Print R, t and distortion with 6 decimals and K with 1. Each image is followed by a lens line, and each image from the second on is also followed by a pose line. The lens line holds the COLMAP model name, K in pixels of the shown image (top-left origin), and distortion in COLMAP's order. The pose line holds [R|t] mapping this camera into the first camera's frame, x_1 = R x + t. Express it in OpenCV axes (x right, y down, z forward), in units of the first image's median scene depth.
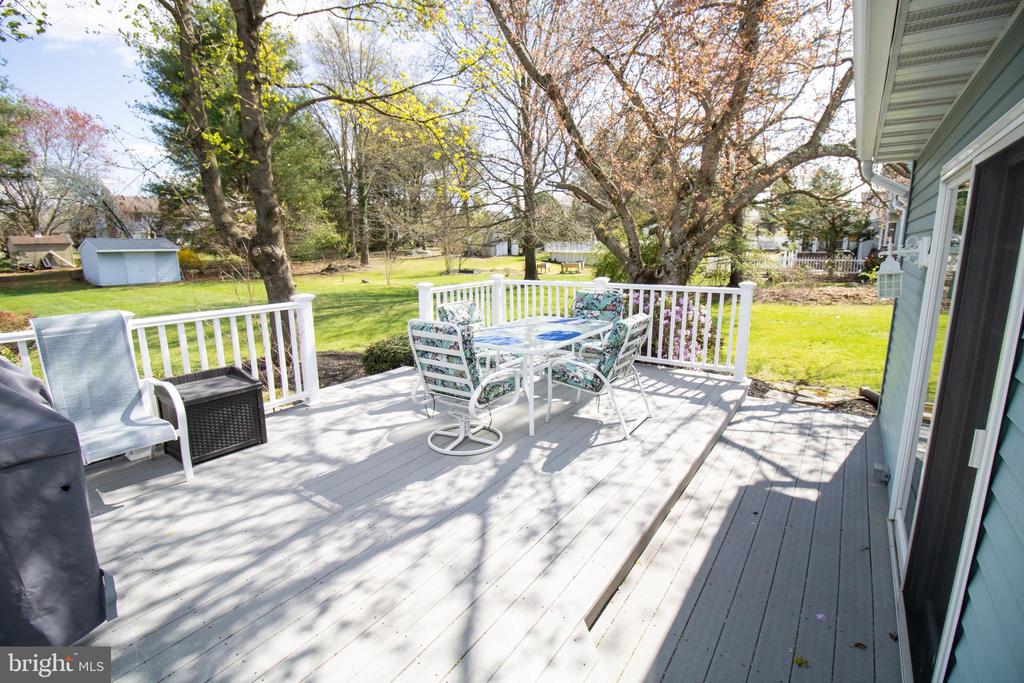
lens RADIAL K [[476.8, 0, 515.3], [0, 476.8, 337.4], [0, 0, 1]] dist [0.004891, -0.015023]
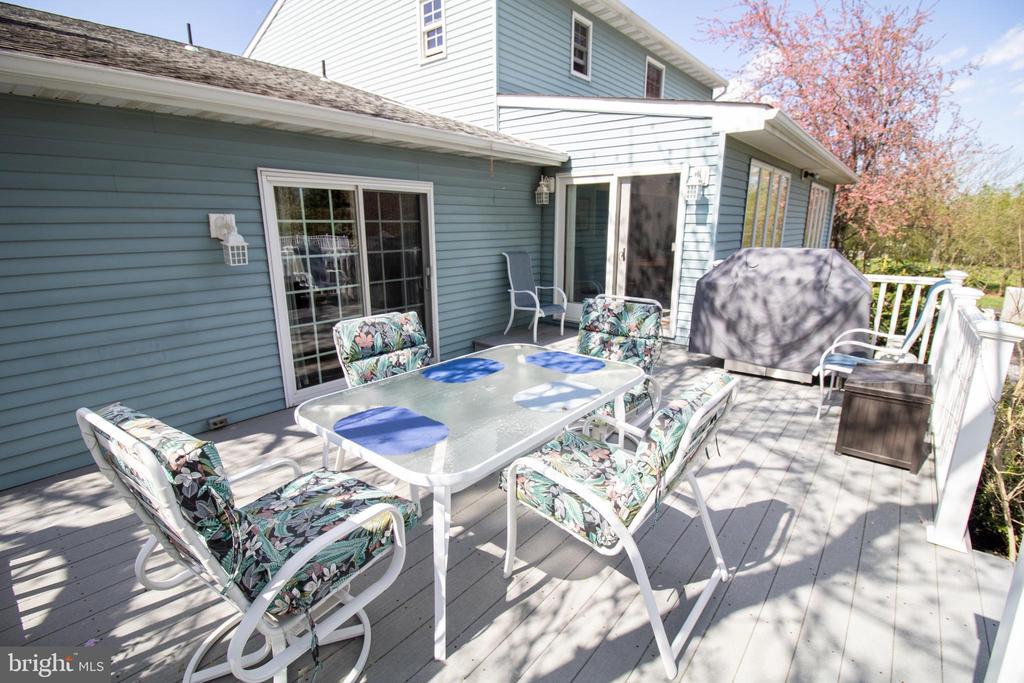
lens RADIAL K [[476.8, 0, 515.3], [0, 476.8, 337.4], [0, 0, 1]] dist [0.004891, -0.015023]
pose [[-0.997242, -0.014095, 0.072862, -0.019079], [0.017585, 0.908959, 0.416514, -0.285360], [-0.072099, 0.416647, -0.906205, 1.493549]]
